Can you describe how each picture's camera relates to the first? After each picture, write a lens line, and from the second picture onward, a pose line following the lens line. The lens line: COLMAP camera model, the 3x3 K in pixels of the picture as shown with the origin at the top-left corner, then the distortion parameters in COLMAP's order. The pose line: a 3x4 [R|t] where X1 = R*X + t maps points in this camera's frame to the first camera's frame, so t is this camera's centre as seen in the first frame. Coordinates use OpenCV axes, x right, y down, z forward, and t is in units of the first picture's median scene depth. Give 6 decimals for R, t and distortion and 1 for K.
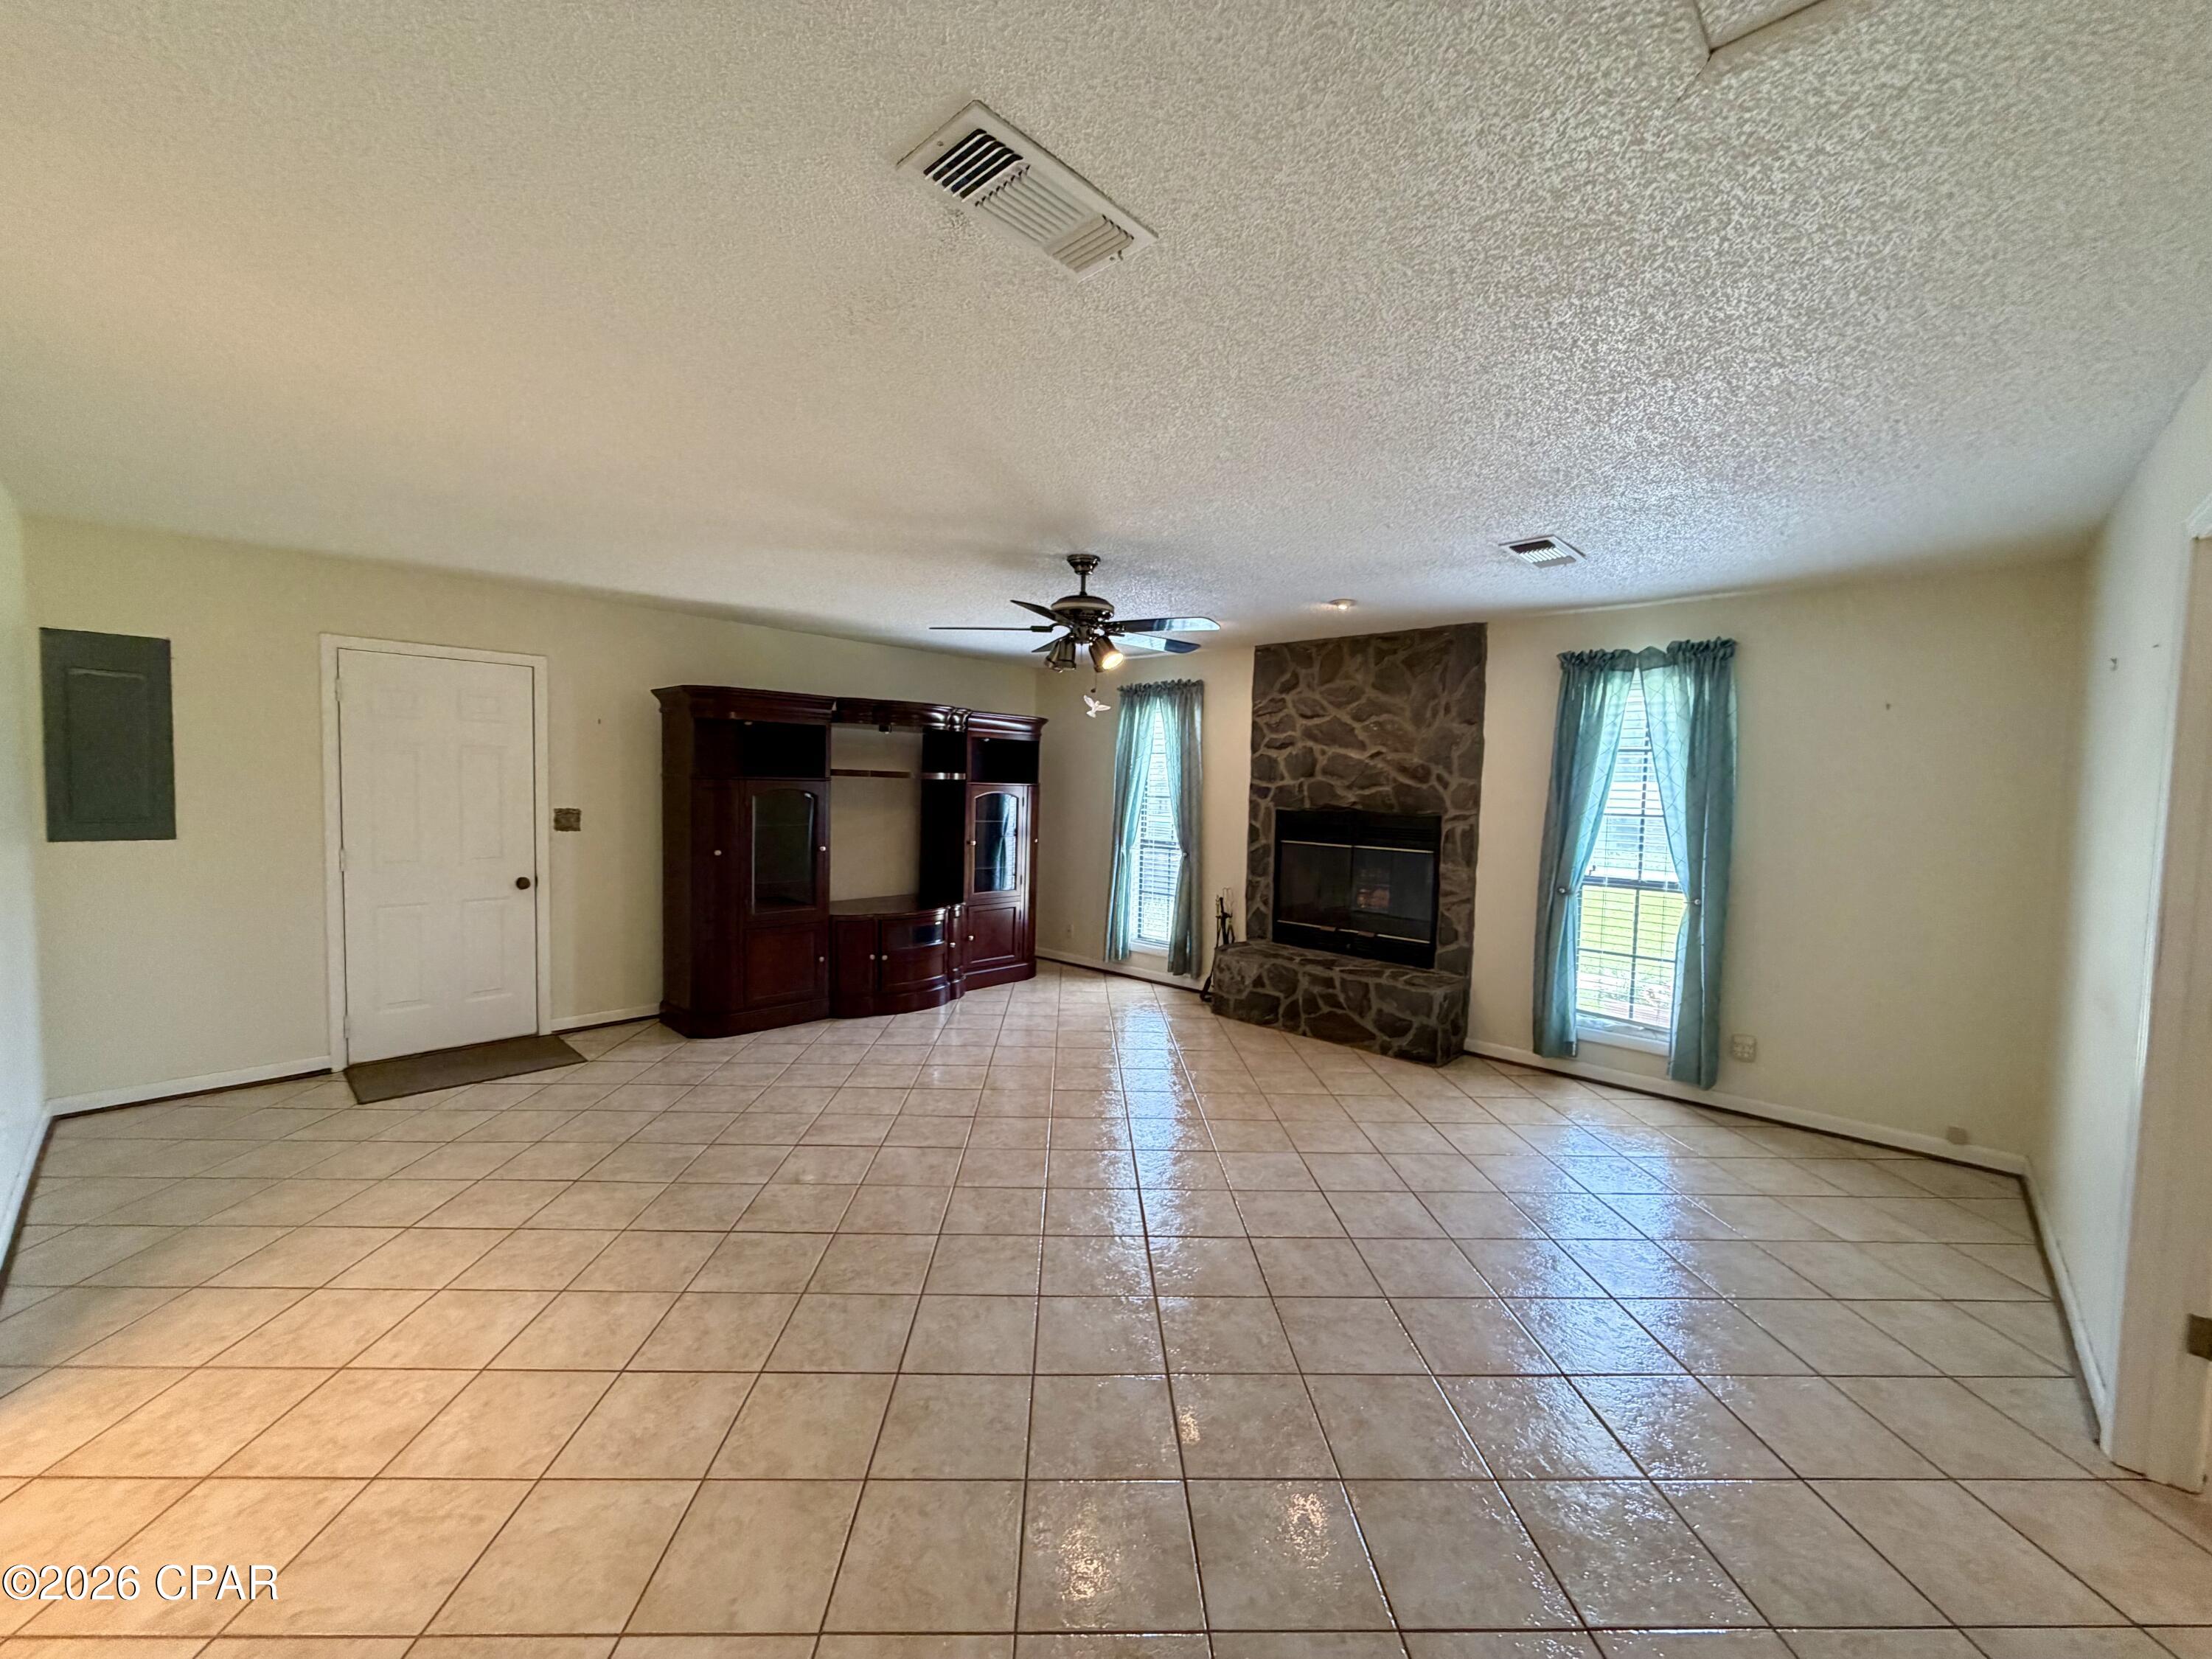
lens RADIAL K [[883.2, 0, 1097.3], [0, 883.2, 824.8], [0, 0, 1]] dist [-0.000986, -0.000082]
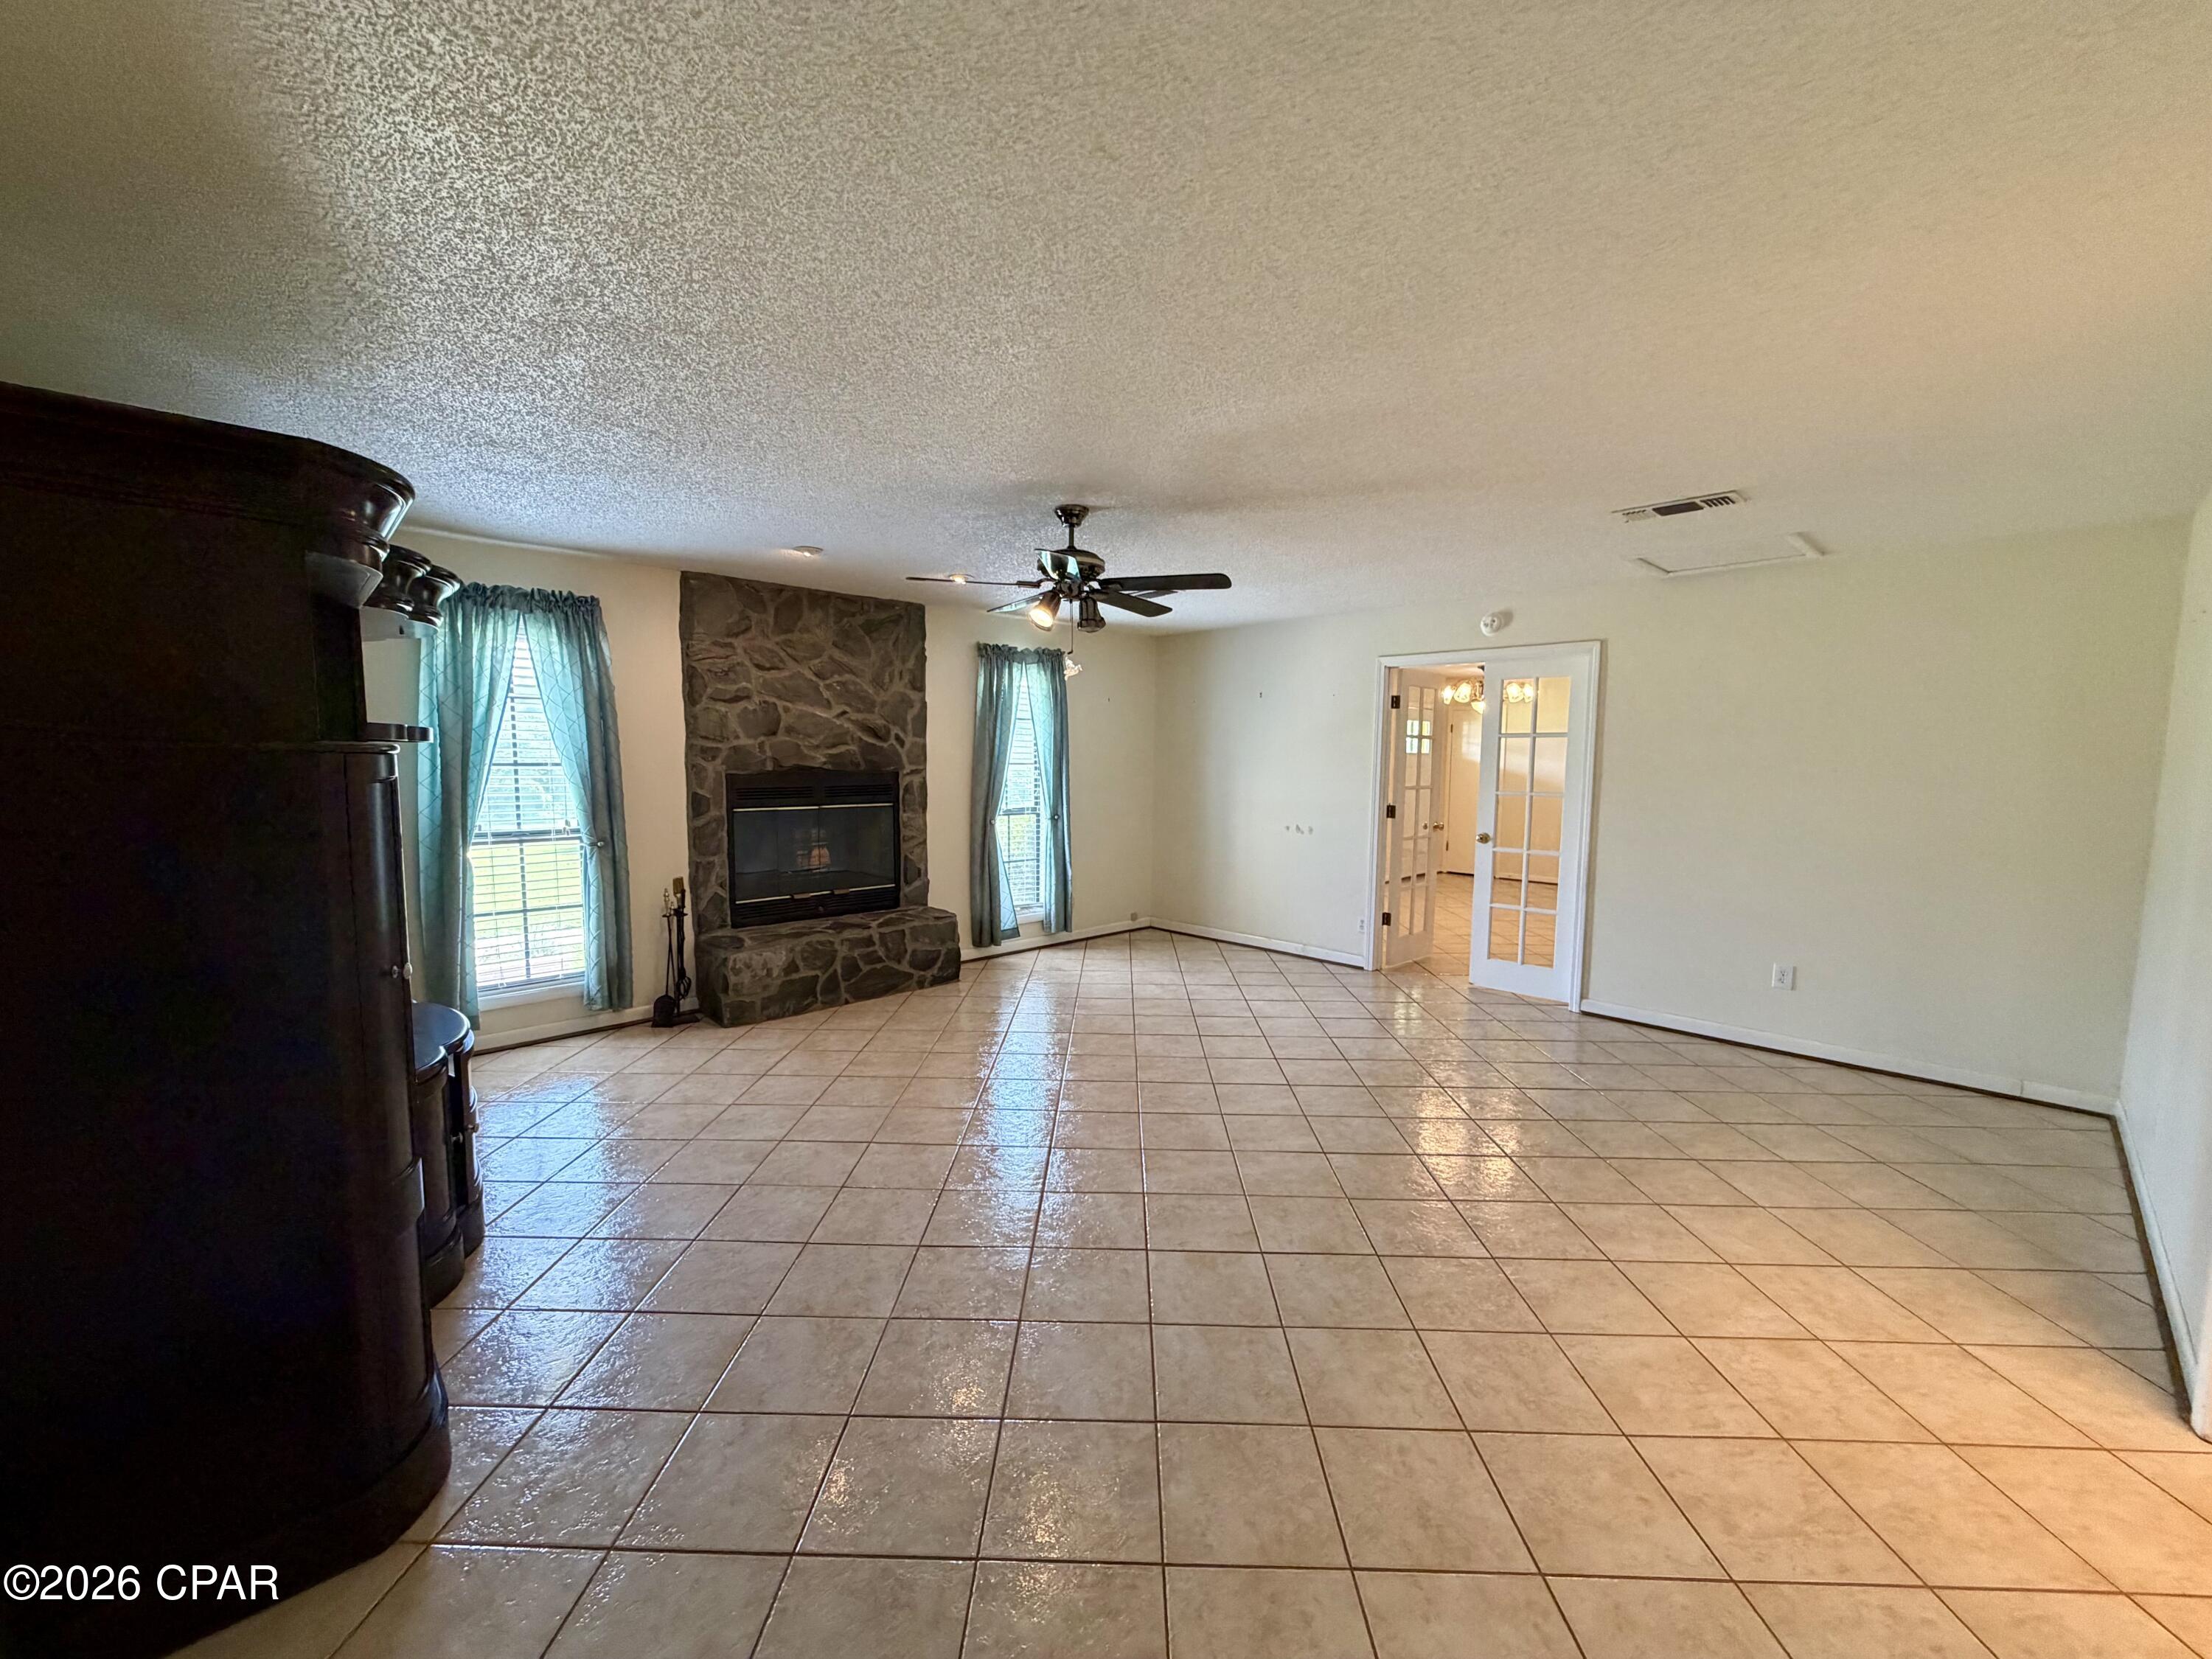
lens RADIAL K [[883.2, 0, 1097.6], [0, 883.2, 833.1], [0, 0, 1]] dist [-0.000986, -0.000082]
pose [[0.050702, -0.114679, 0.992108, -0.691165], [0.039079, 0.992853, 0.112768, -0.046713], [-0.997949, 0.033053, 0.054822, 0.658215]]
